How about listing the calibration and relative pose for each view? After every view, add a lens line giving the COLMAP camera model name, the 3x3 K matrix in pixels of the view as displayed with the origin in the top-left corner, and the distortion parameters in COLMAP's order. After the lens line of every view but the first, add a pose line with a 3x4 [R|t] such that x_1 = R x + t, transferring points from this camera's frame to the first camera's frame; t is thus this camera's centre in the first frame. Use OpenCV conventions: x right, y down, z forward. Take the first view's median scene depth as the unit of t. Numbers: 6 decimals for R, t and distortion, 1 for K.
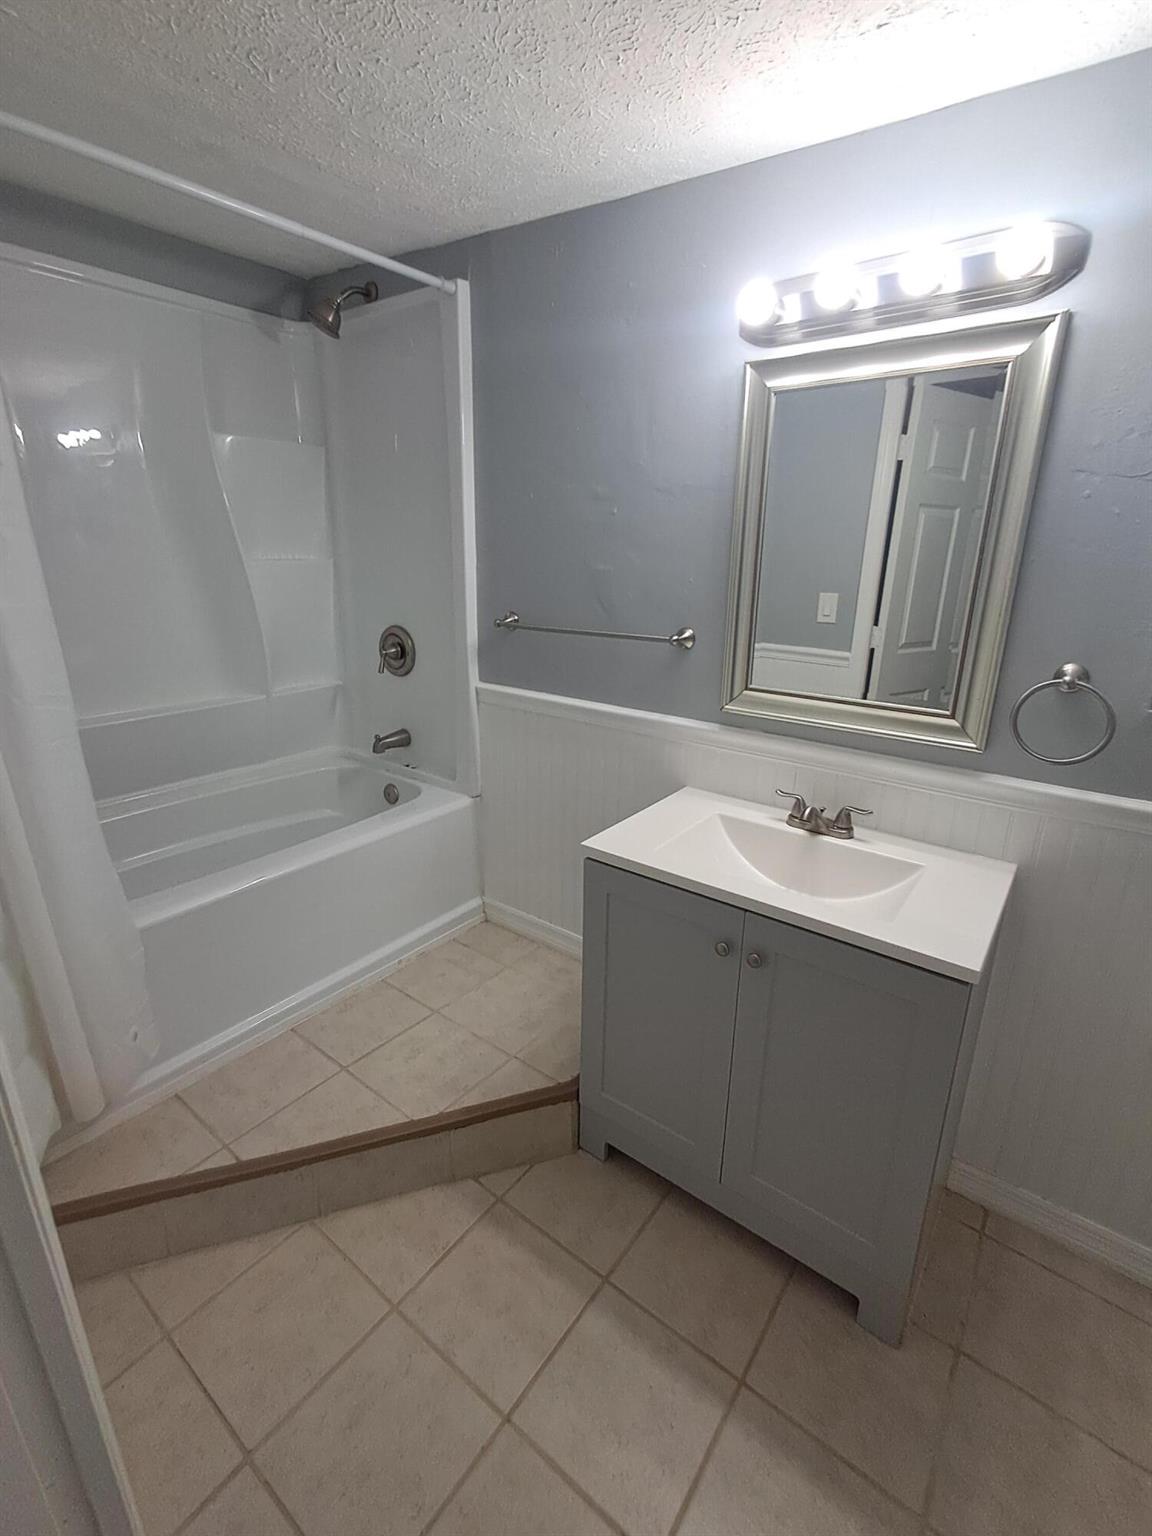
lens RADIAL K [[704.3, 0, 579.8], [0, 704.3, 770.4], [0, 0, 1]] dist [0.026907, 0.000916]
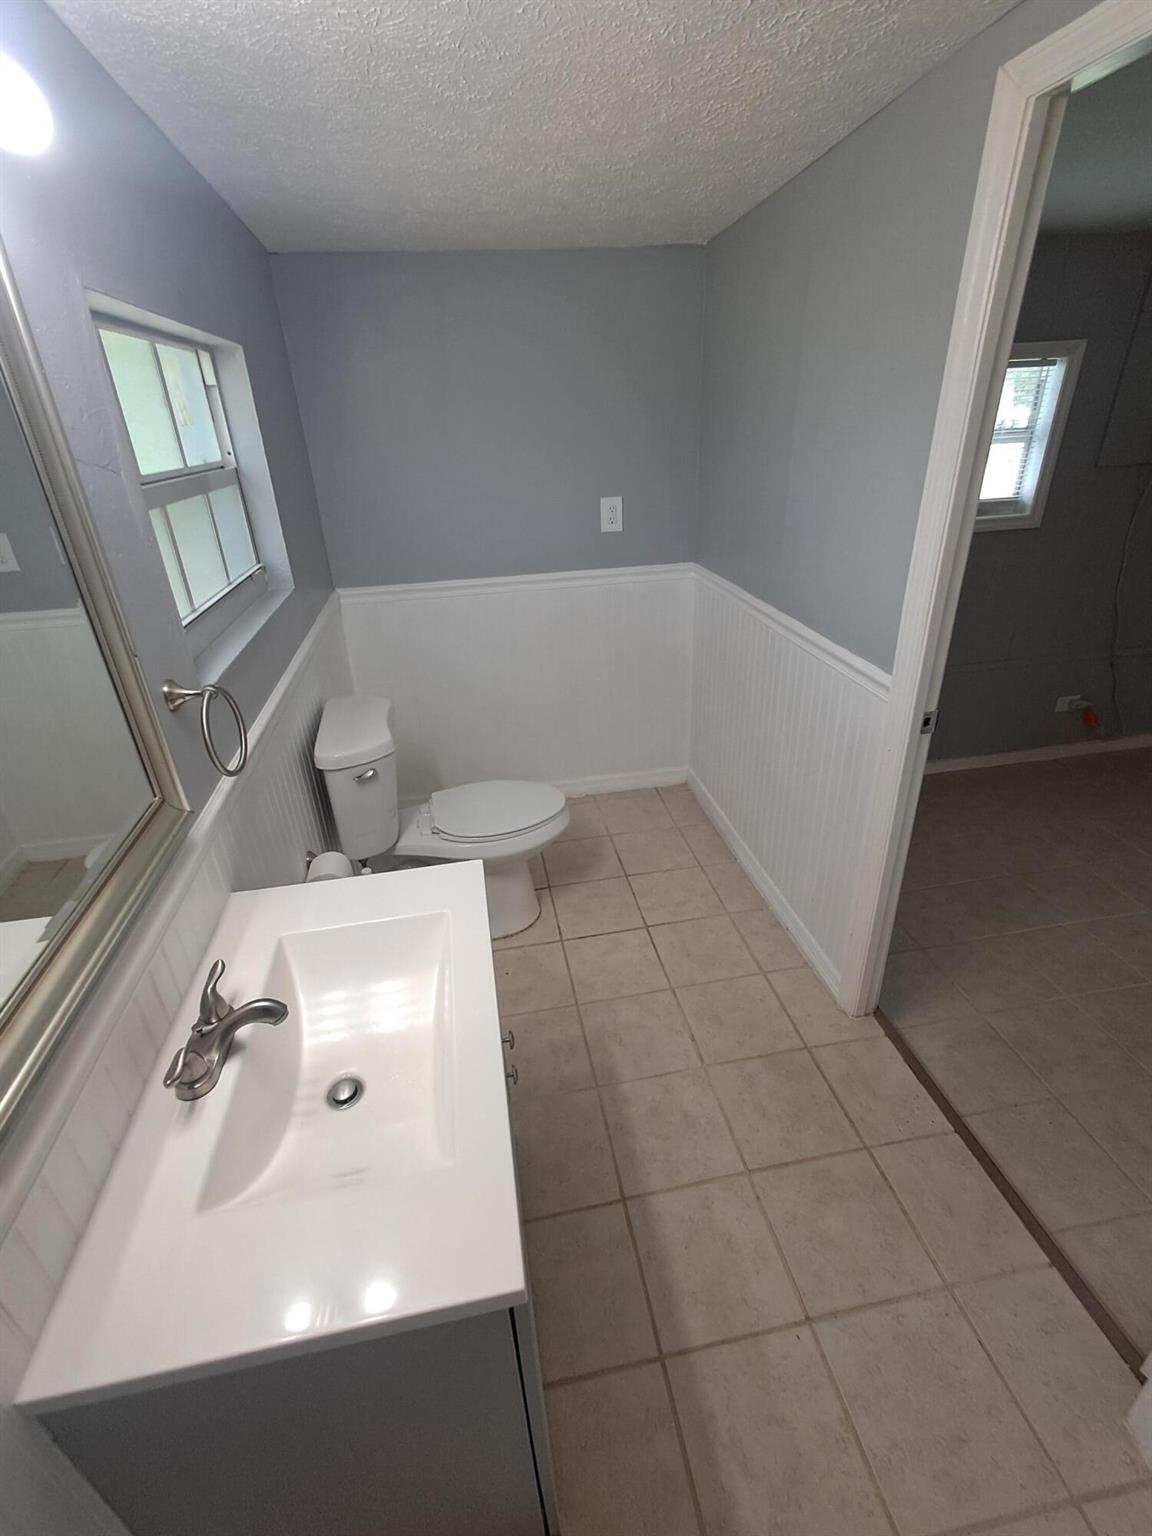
lens RADIAL K [[704.3, 0, 579.6], [0, 704.3, 767.7], [0, 0, 1]] dist [0.026907, 0.000916]
pose [[-0.745120, -0.273790, 0.608141, -0.247606], [0.246779, 0.733944, 0.632792, -0.475470], [-0.619594, 0.621582, -0.479311, 1.060997]]
